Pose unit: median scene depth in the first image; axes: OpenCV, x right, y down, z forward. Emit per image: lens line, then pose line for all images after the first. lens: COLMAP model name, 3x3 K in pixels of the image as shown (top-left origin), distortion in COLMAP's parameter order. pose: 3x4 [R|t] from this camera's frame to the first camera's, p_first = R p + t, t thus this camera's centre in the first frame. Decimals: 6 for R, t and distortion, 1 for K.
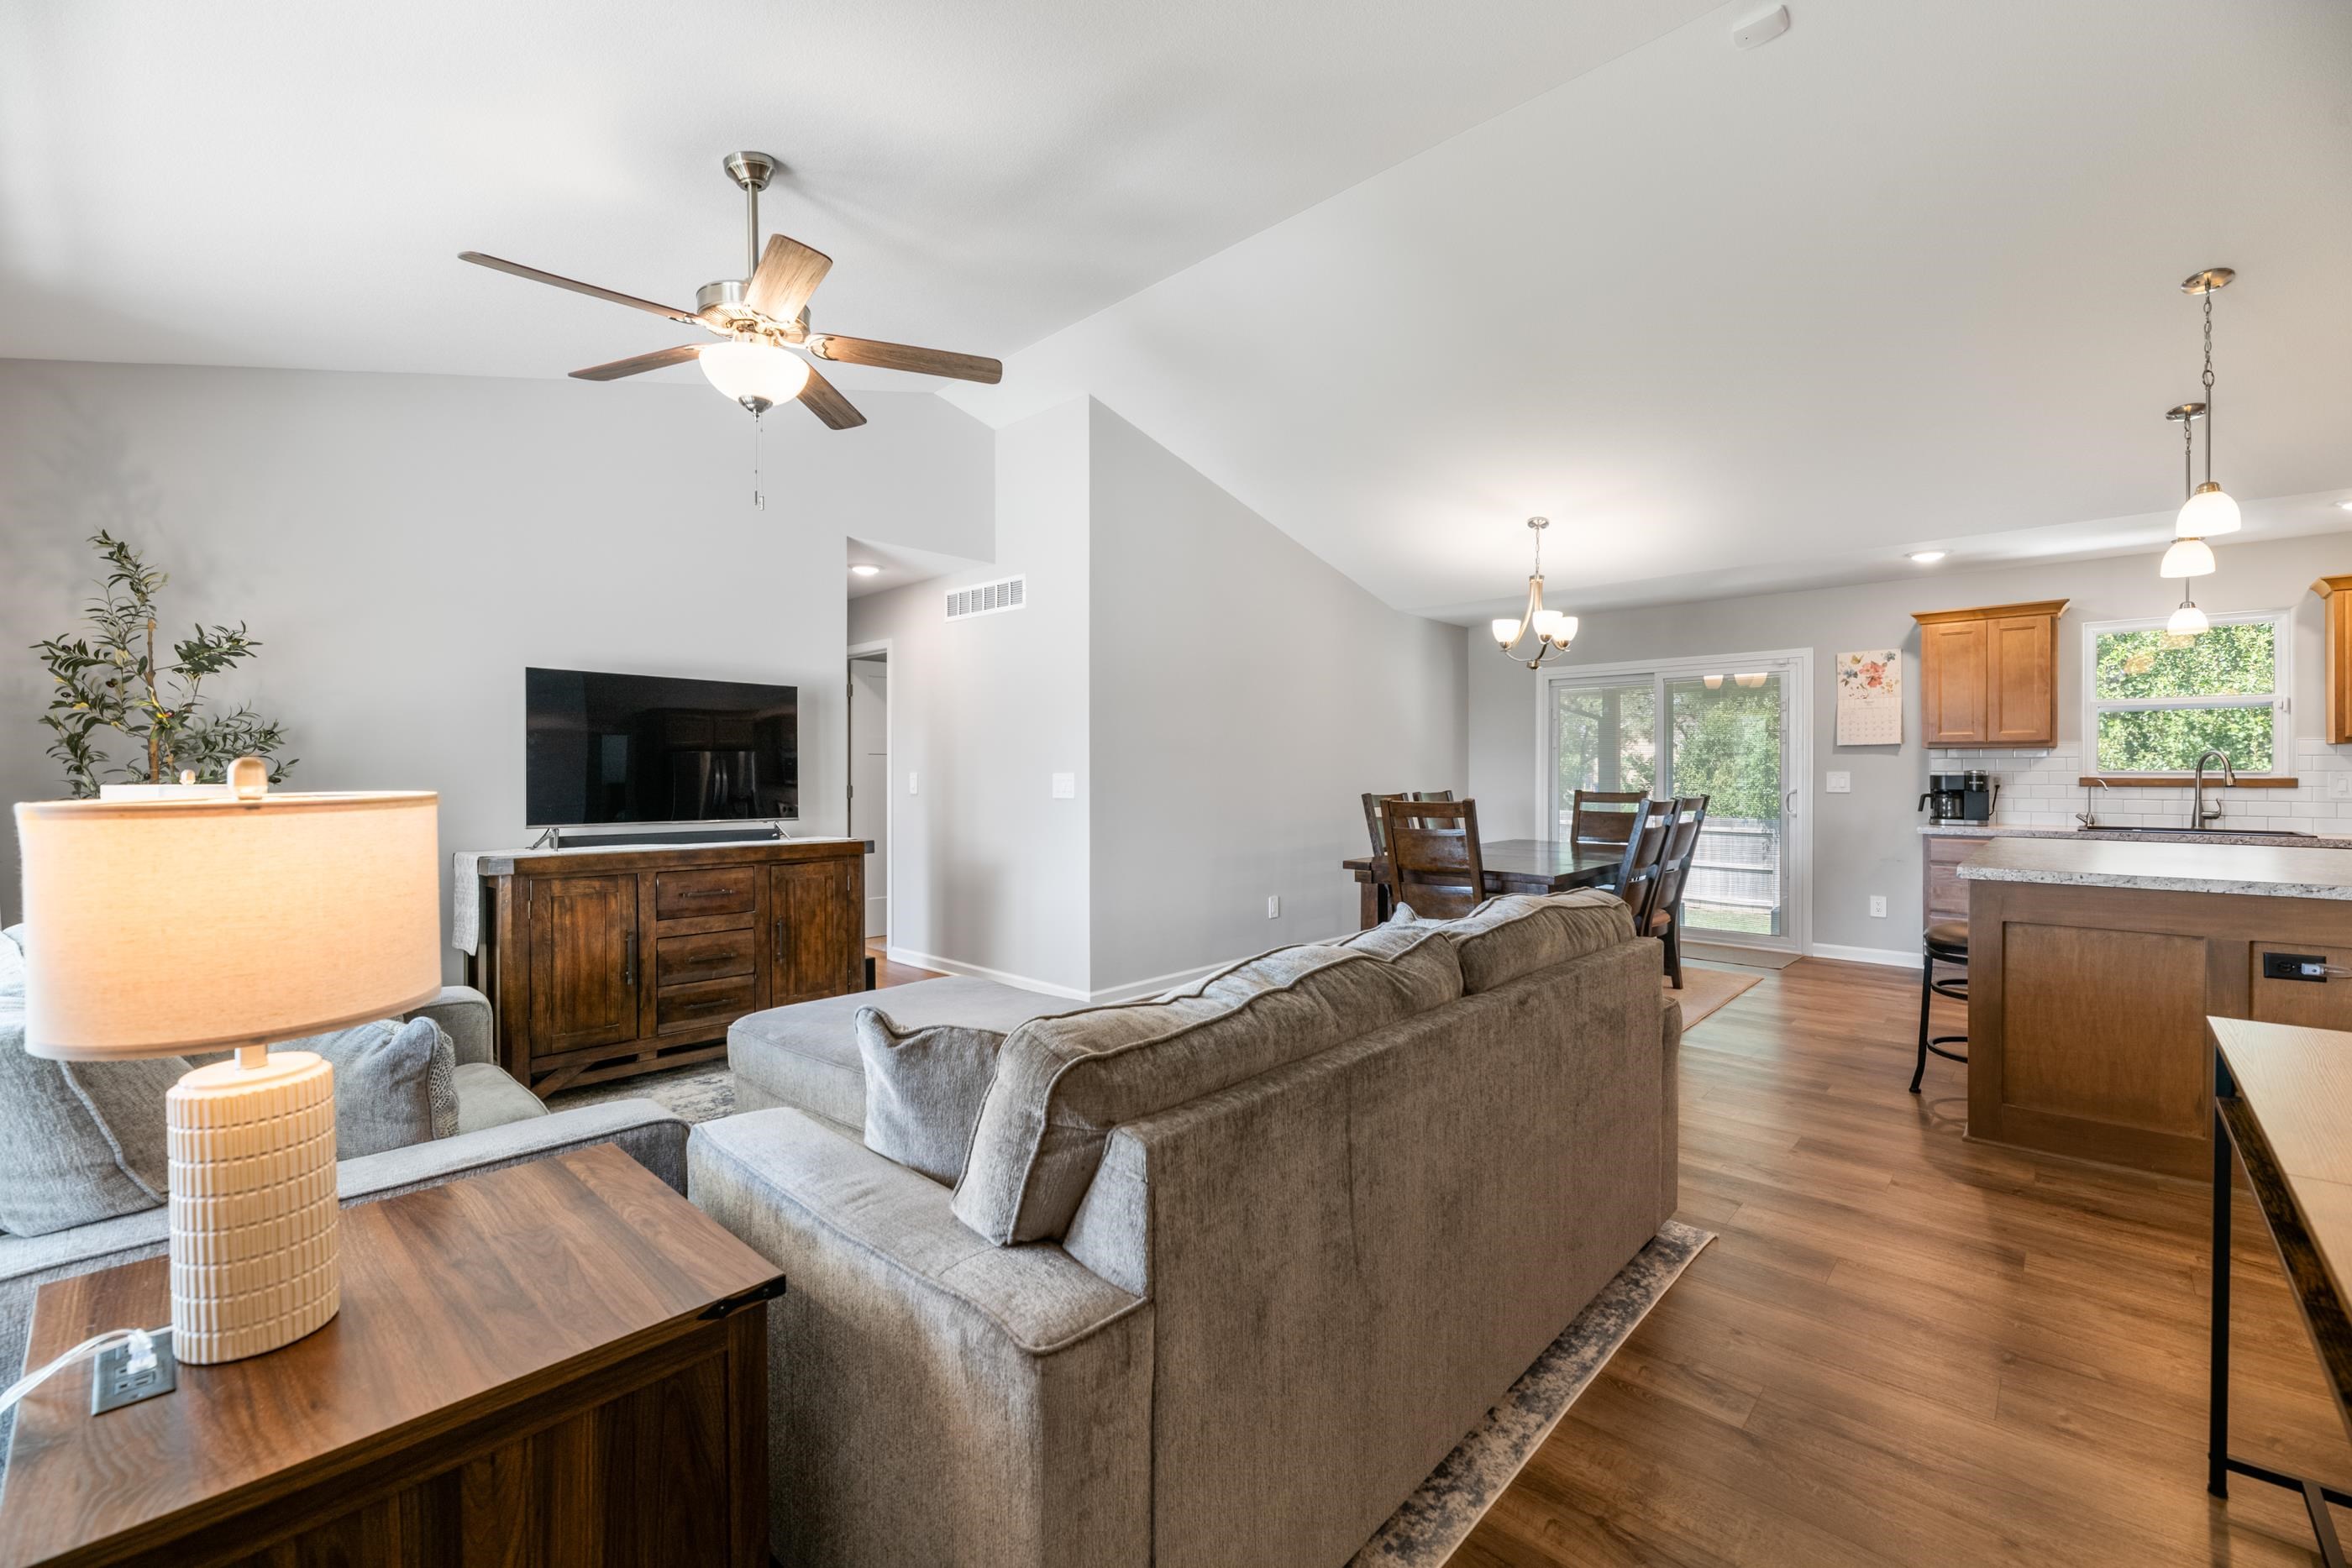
lens RADIAL K [[984.2, 0, 1182.1], [0, 984.2, 778.0], [0, 0, 1]] dist [-0.001213, -0.000053]
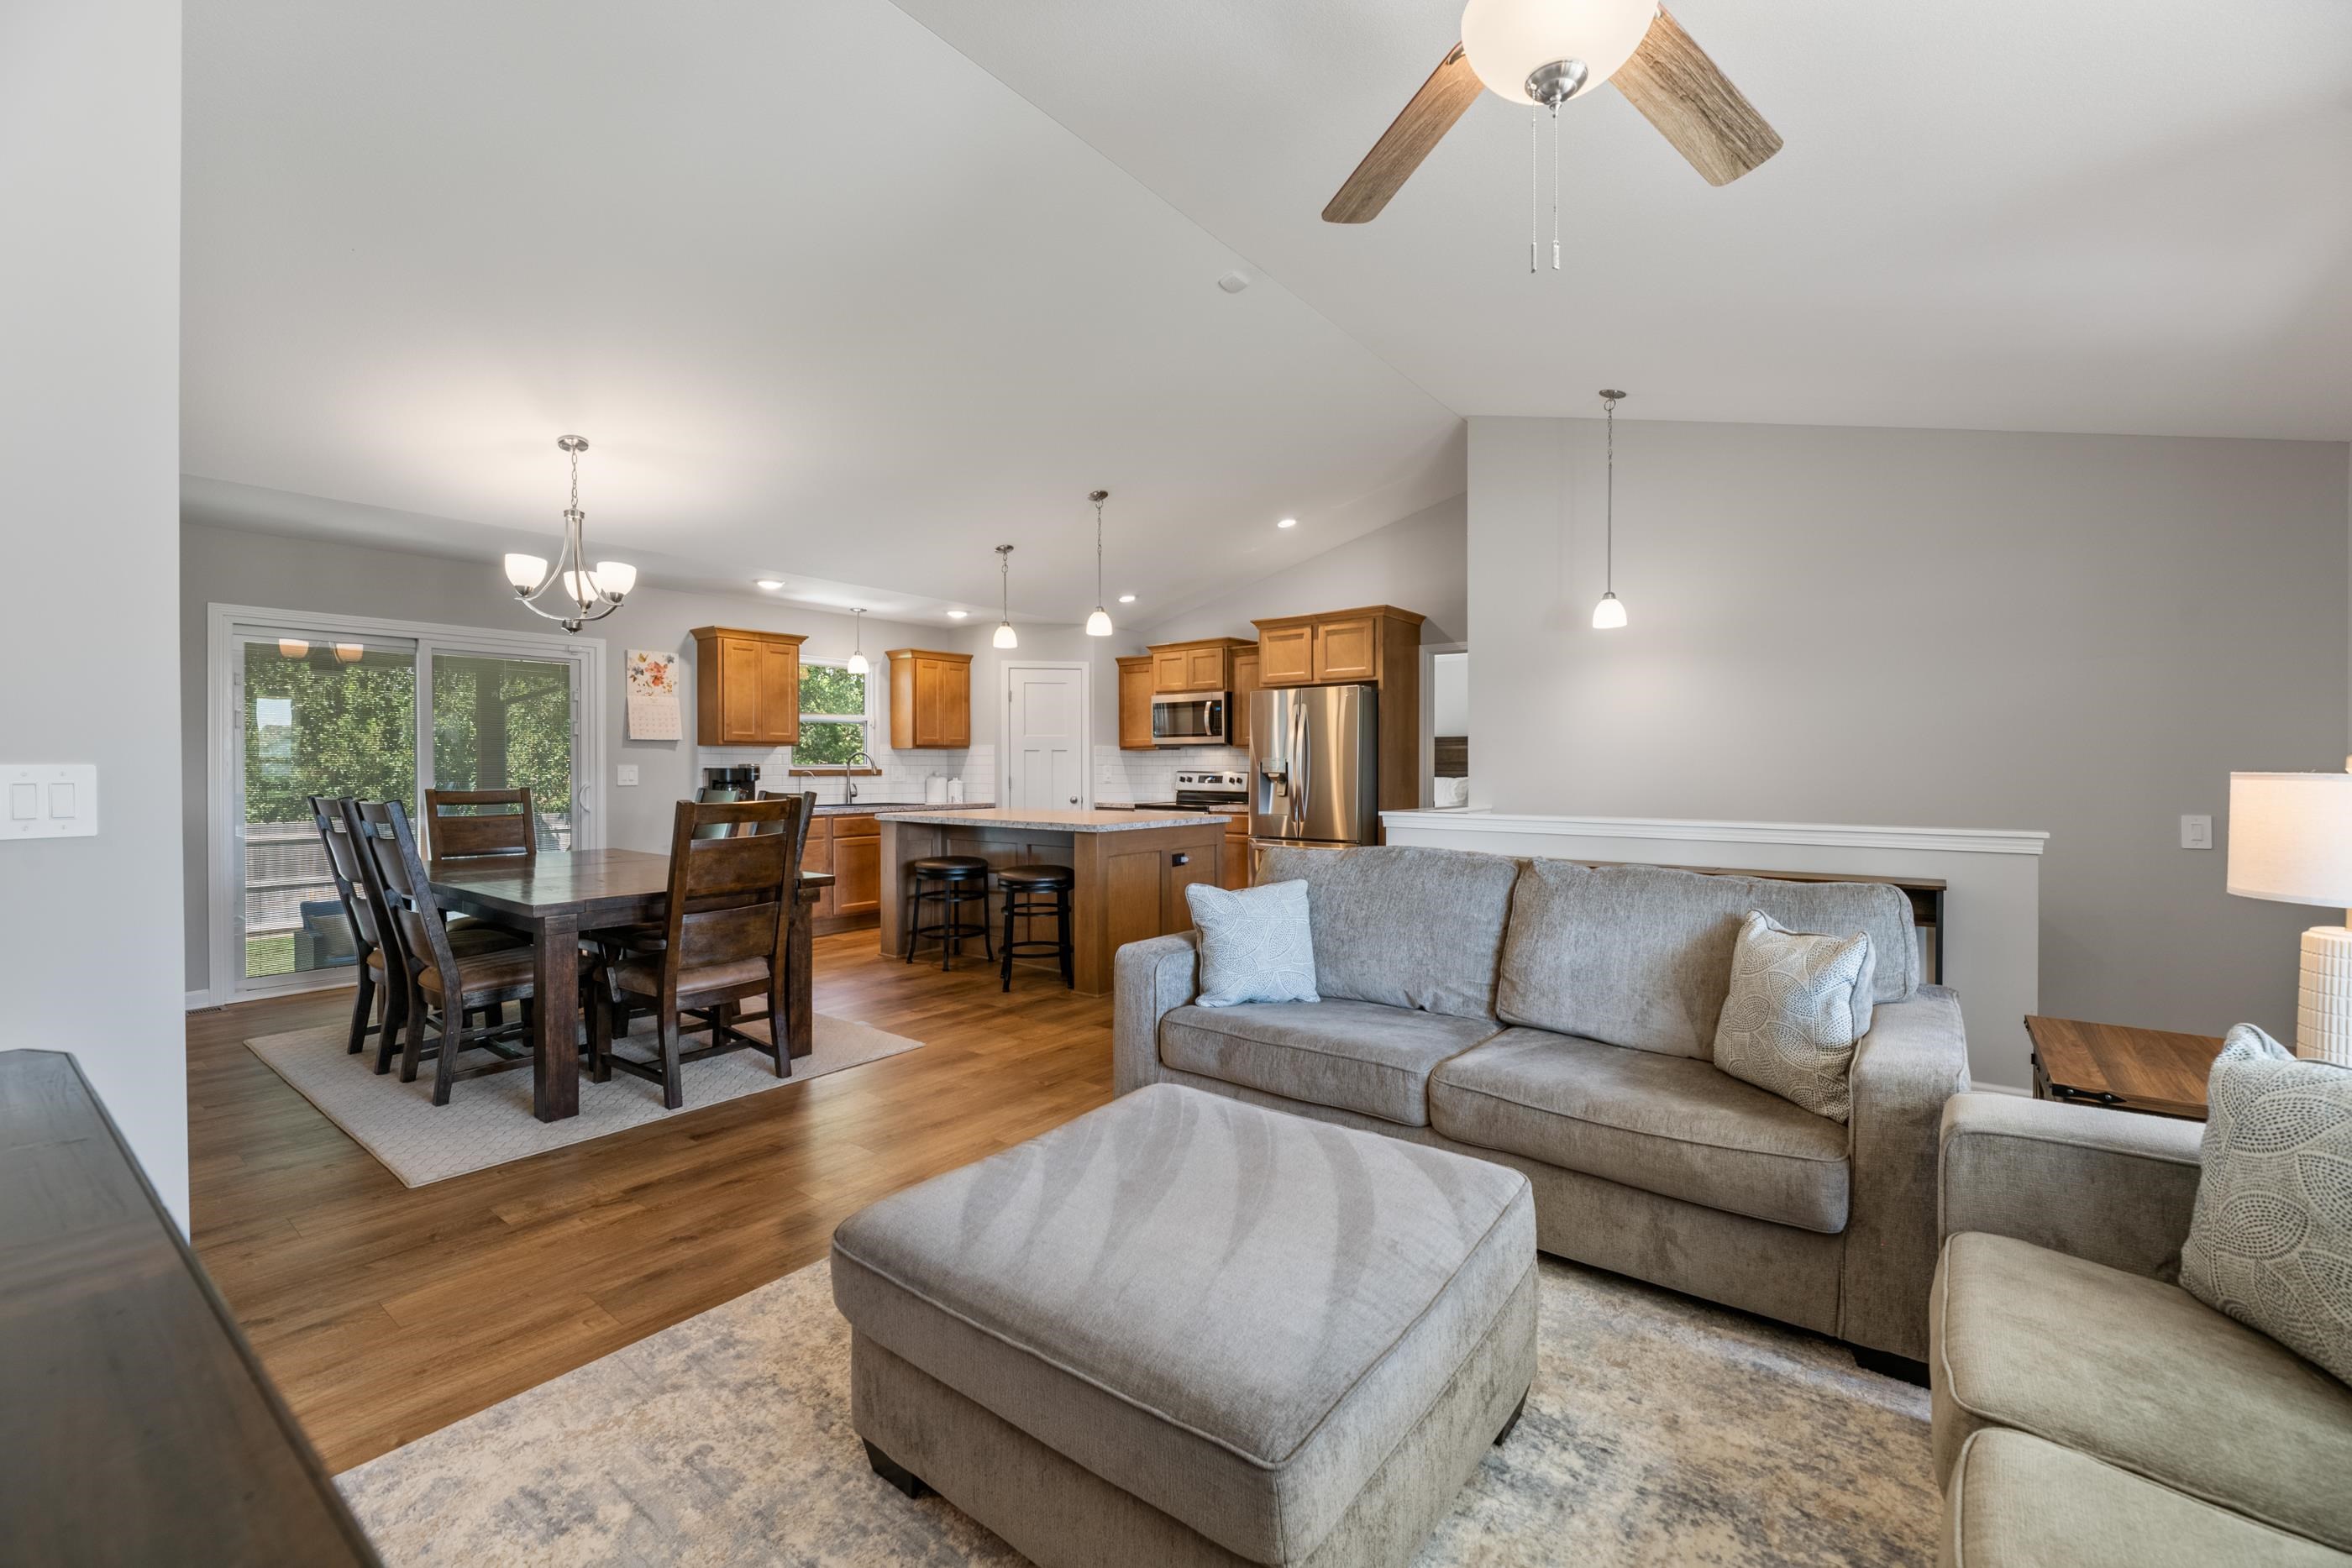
lens RADIAL K [[984.2, 0, 1188.6], [0, 984.2, 773.8], [0, 0, 1]] dist [-0.001213, -0.000053]
pose [[-0.089019, -0.008162, 0.995996, -0.449082], [0.006783, 0.999938, 0.008801, -0.002517], [-0.996007, 0.007539, -0.088958, 0.565541]]
